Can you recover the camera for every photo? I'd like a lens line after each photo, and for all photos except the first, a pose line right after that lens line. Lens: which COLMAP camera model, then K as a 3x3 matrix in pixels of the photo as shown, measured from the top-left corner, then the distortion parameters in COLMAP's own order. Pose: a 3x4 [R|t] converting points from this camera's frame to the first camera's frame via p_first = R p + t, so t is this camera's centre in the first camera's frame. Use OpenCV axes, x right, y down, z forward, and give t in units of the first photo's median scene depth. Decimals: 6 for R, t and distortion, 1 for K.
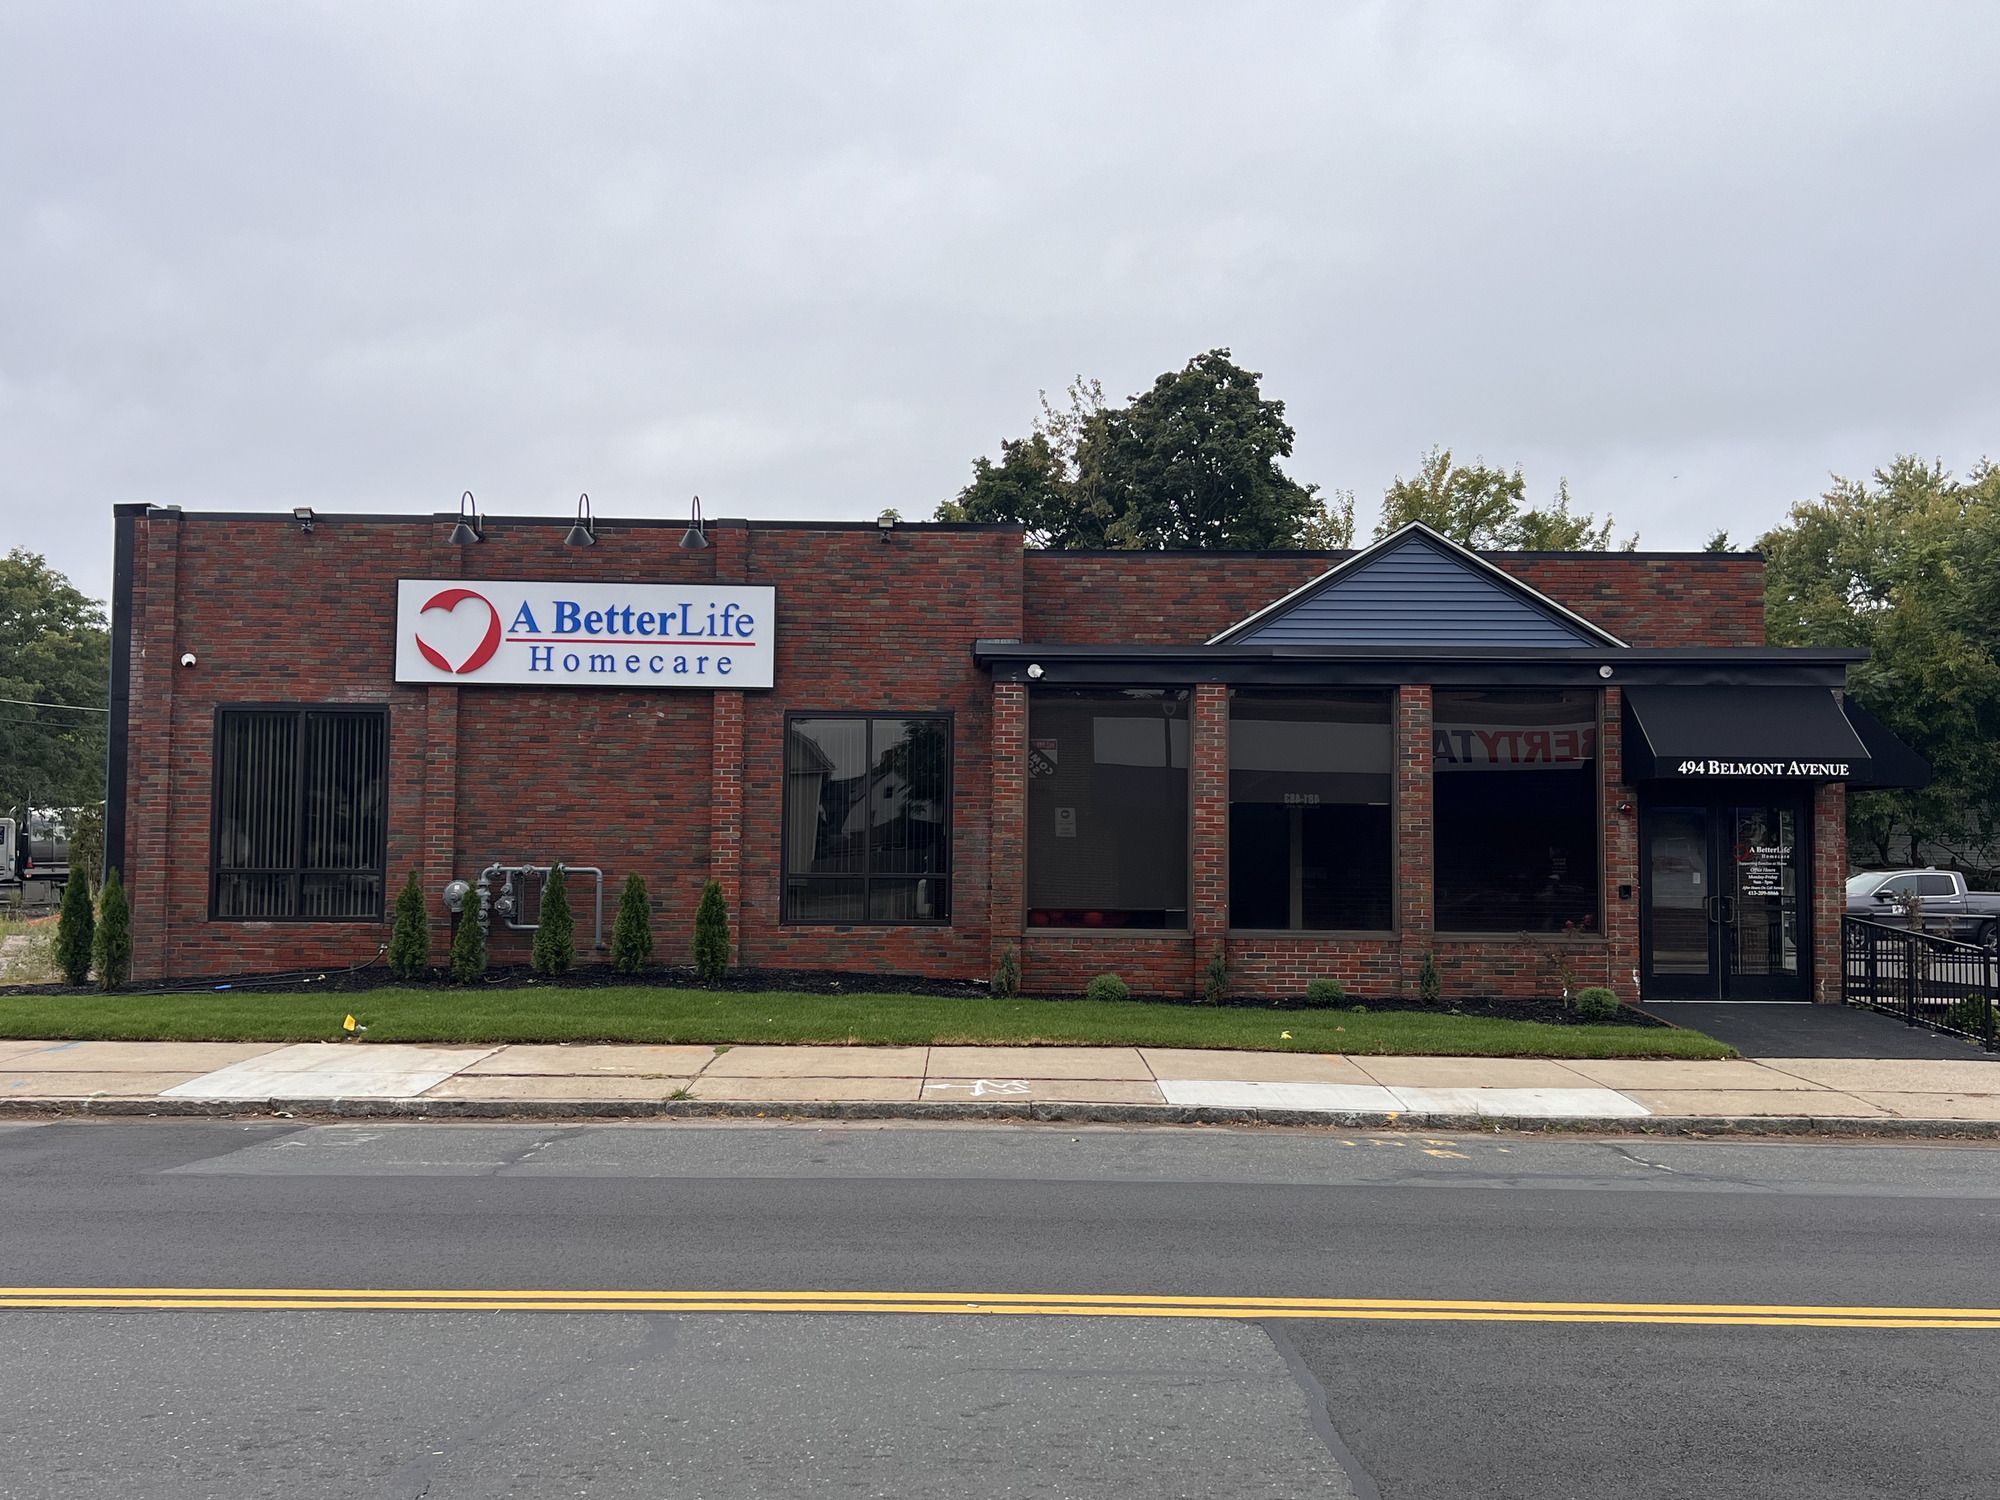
lens RADIAL K [[1895.2, 0, 998.2], [0, 1895.2, 750.2], [0, 0, 1]] dist [0.034915, 0.000000]
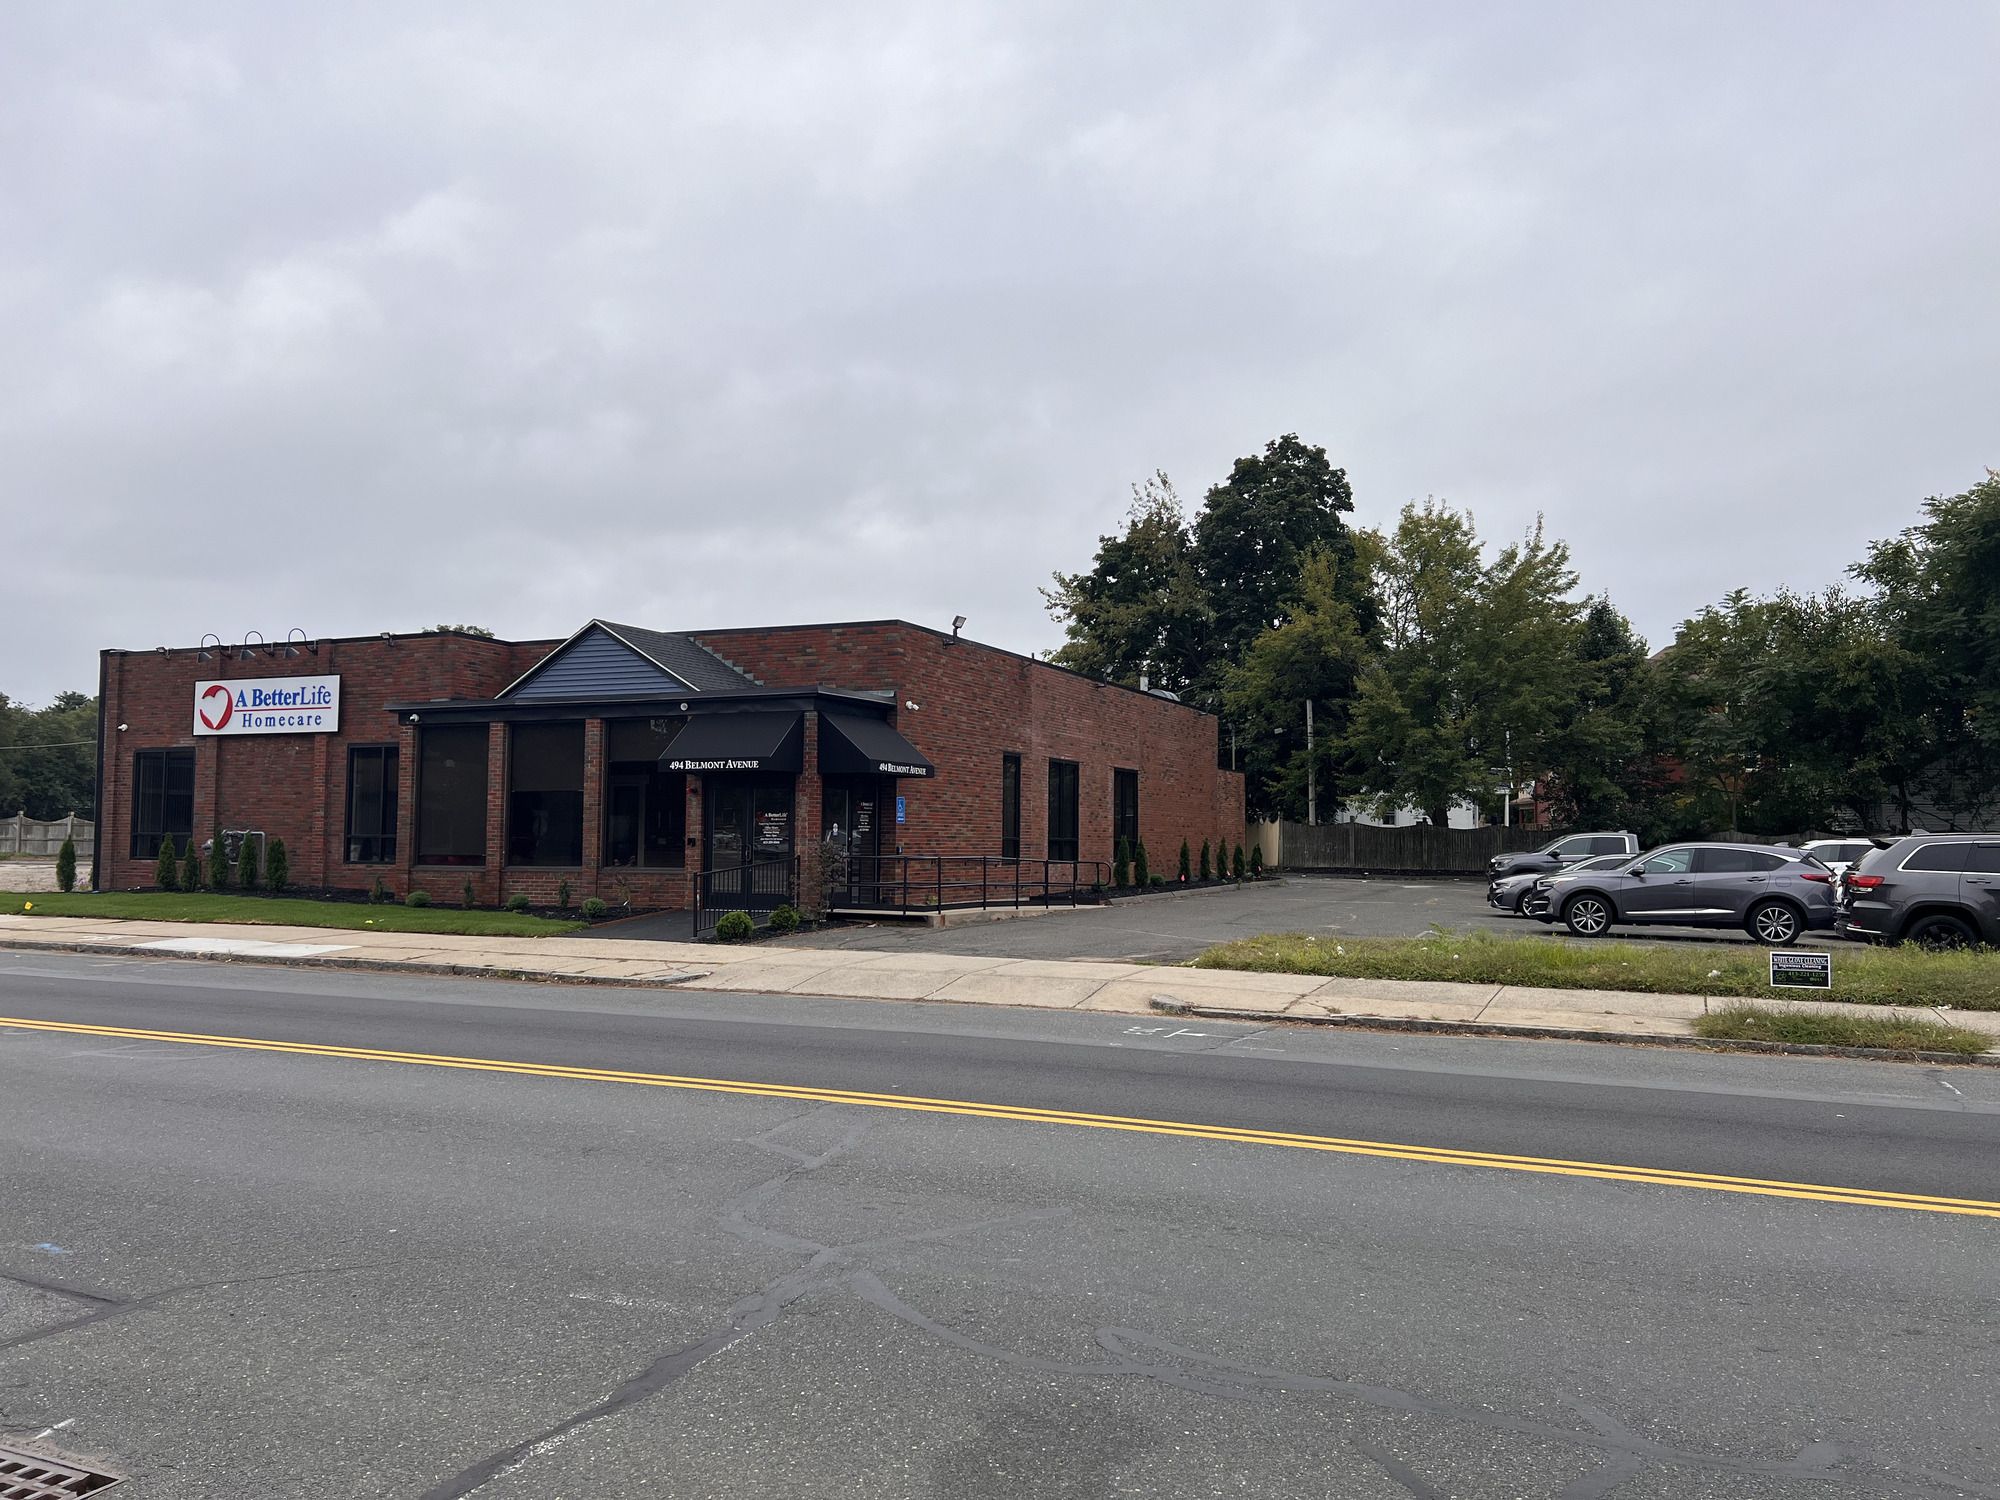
lens RADIAL K [[1497.8, 0, 993.7], [0, 1497.8, 753.5], [0, 0, 1]] dist [0.041503, -0.021873]
pose [[0.908411, -0.026750, -0.417223, 1.066128], [0.028097, 0.999601, -0.002914, 0.009729], [0.417134, -0.009076, 0.908800, -0.046414]]
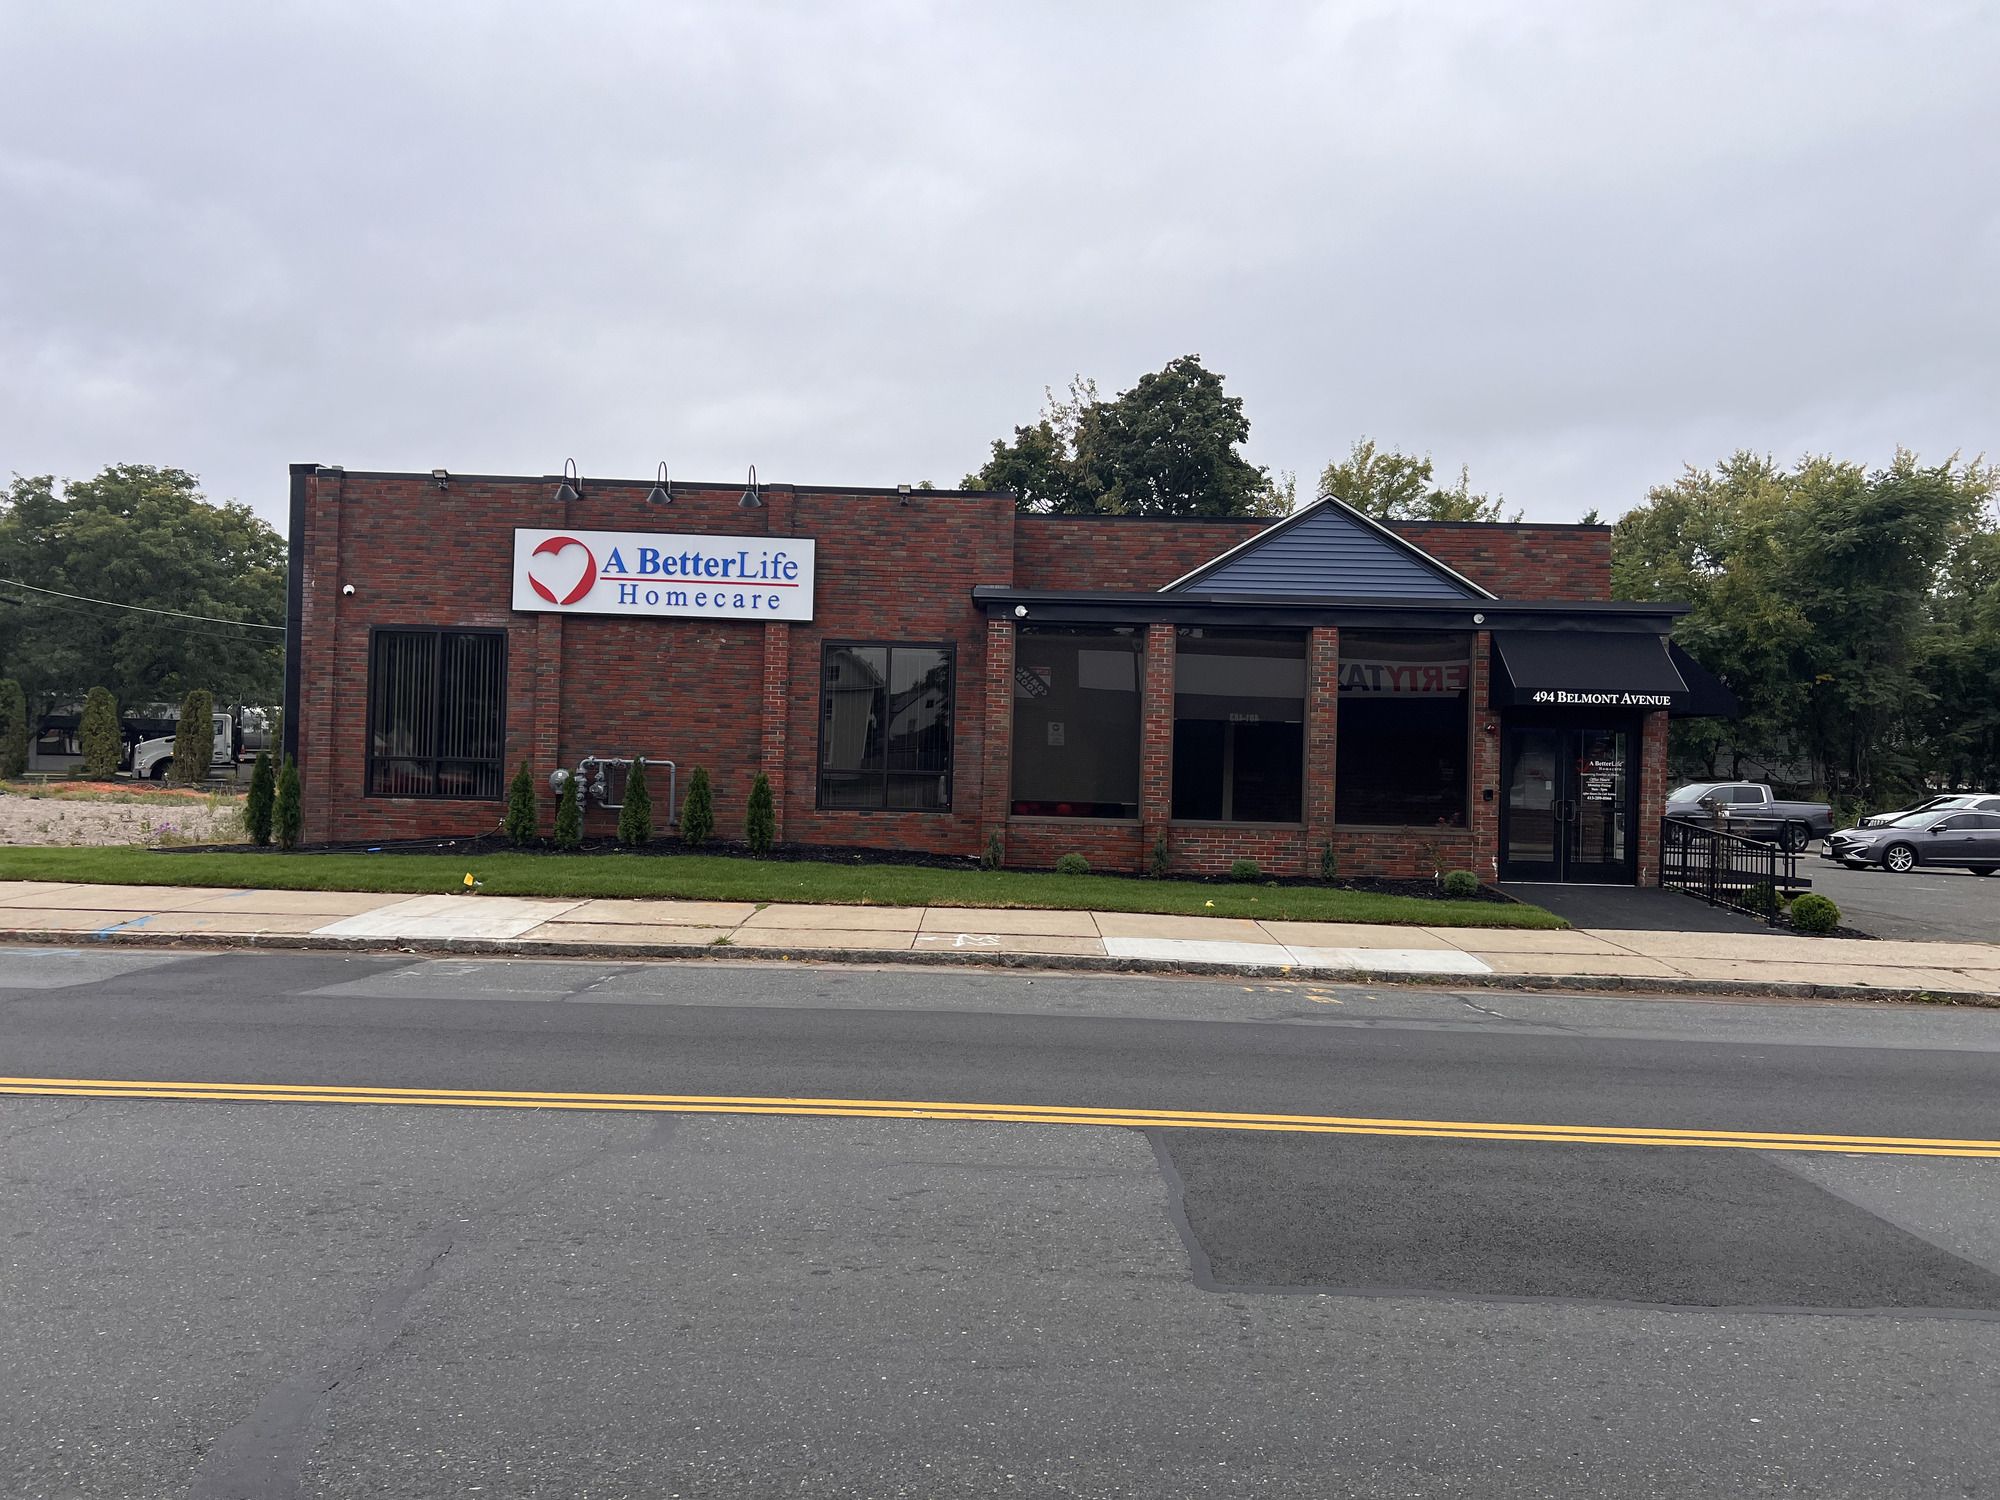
lens RADIAL K [[1497.8, 0, 996.7], [0, 1497.8, 747.0], [0, 0, 1]] dist [0.041503, -0.021873]
pose [[0.999759, 0.018359, -0.012024, 0.016783], [-0.017764, 0.998695, 0.047889, 0.000921], [0.012888, -0.047664, 0.998780, 0.007569]]
